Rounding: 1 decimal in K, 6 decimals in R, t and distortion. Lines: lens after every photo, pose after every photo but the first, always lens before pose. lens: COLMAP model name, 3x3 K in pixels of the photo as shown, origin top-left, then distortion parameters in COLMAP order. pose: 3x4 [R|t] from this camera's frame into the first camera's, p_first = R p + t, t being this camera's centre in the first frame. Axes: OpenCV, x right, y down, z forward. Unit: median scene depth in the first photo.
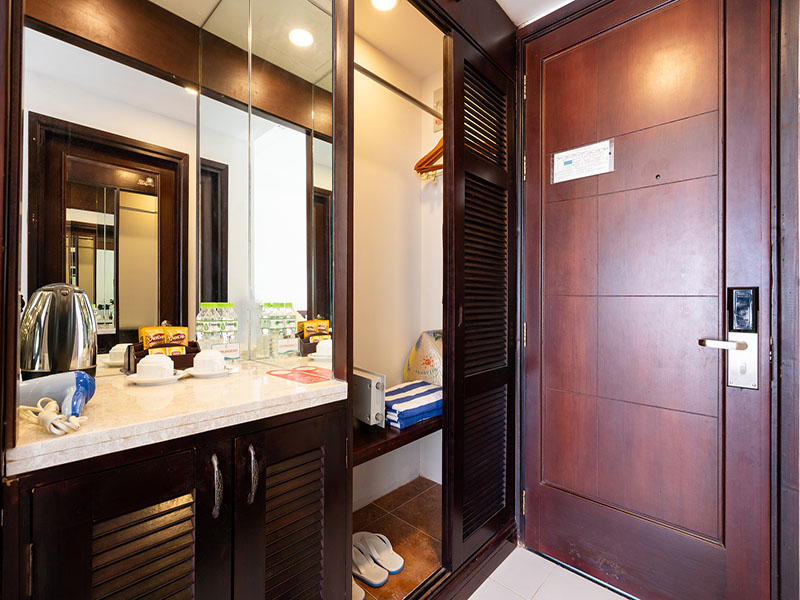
lens RADIAL K [[372.9, 0, 400.0], [0, 372.9, 300.0], [0, 0, 1]] dist [-0.002178, 0.000855]
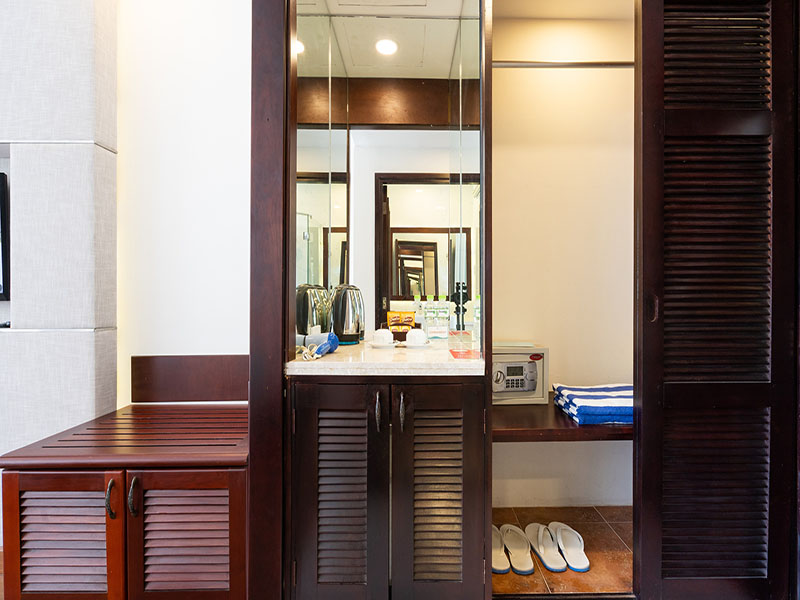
lens RADIAL K [[372.9, 0, 400.0], [0, 372.9, 300.0], [0, 0, 1]] dist [-0.002178, 0.000855]
pose [[0.693236, 0.004908, -0.720694, 0.369819], [0.005240, 0.999916, 0.011850, 0.007861], [0.720691, -0.011991, 0.693153, -0.003360]]
